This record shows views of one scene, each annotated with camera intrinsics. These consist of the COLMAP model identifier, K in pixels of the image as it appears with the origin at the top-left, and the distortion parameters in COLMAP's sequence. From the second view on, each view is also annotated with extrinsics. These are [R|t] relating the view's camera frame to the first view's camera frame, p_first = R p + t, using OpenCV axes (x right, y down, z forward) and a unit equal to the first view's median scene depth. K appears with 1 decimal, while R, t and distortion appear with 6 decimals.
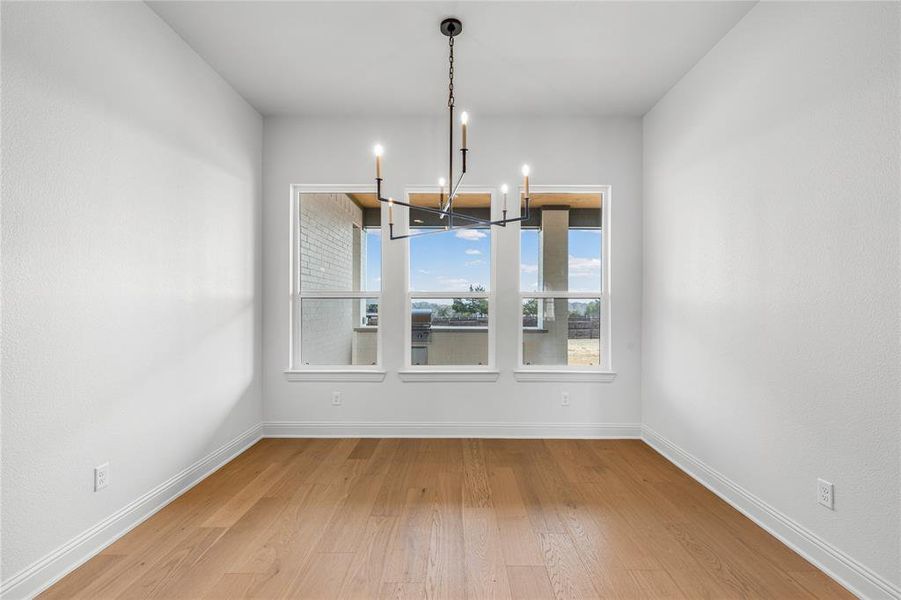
lens RADIAL K [[418.2, 0, 465.1], [0, 418.2, 306.8], [0, 0, 1]] dist [-0.004430, -0.000909]
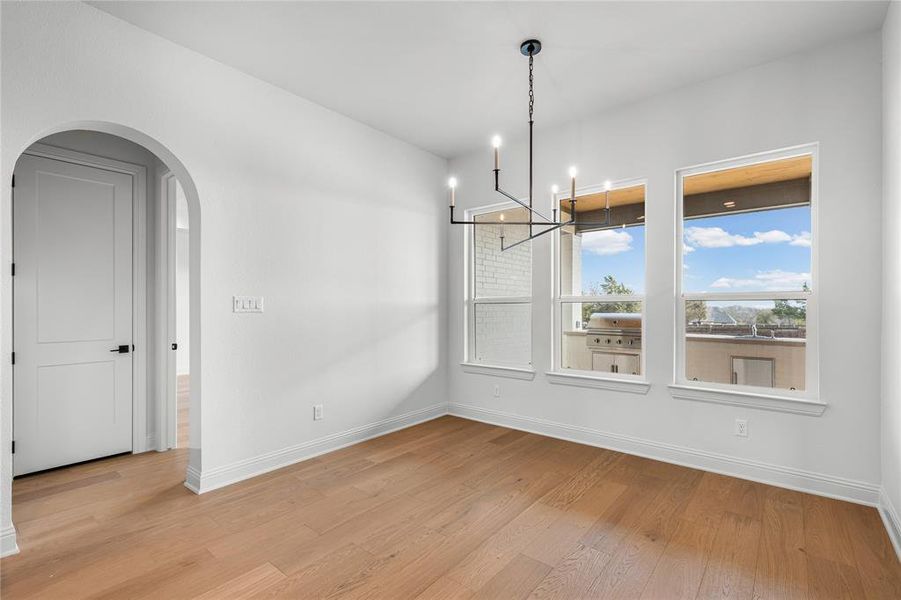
lens RADIAL K [[436.9, 0, 452.3], [0, 436.9, 307.1], [0, 0, 1]] dist [0.002920, -0.000204]
pose [[0.746150, -0.007160, -0.665740, 0.399705], [0.000209, 0.999945, -0.010521, 0.002921], [0.665778, 0.007711, 0.746110, 0.025558]]
